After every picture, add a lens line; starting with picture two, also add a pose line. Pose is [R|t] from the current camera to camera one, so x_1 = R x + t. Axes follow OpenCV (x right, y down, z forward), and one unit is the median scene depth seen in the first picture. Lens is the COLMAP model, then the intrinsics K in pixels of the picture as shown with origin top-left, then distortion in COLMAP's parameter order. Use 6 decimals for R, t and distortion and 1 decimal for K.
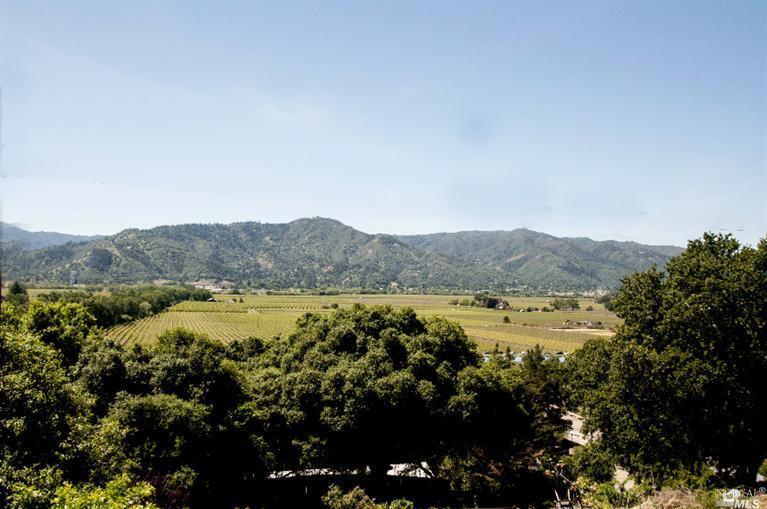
lens RADIAL K [[770.8, 0, 385.6], [0, 770.8, 253.8], [0, 0, 1]] dist [-0.067709, 0.000000]
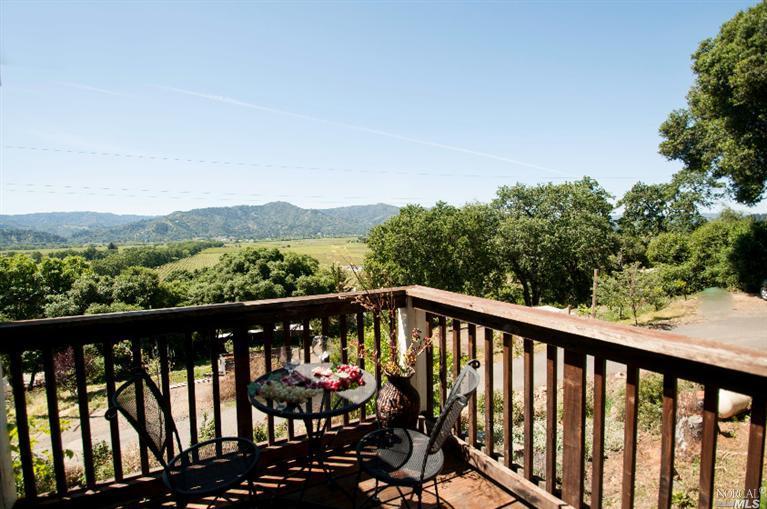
lens RADIAL K [[376.9, 0, 381.5], [0, 376.9, 257.8], [0, 0, 1]] dist [0.001257, 0.000048]
pose [[0.988936, -0.058340, 0.136386, 0.173496], [0.043306, 0.992909, 0.110708, 0.000256], [-0.141877, -0.103576, 0.984450, 0.009858]]
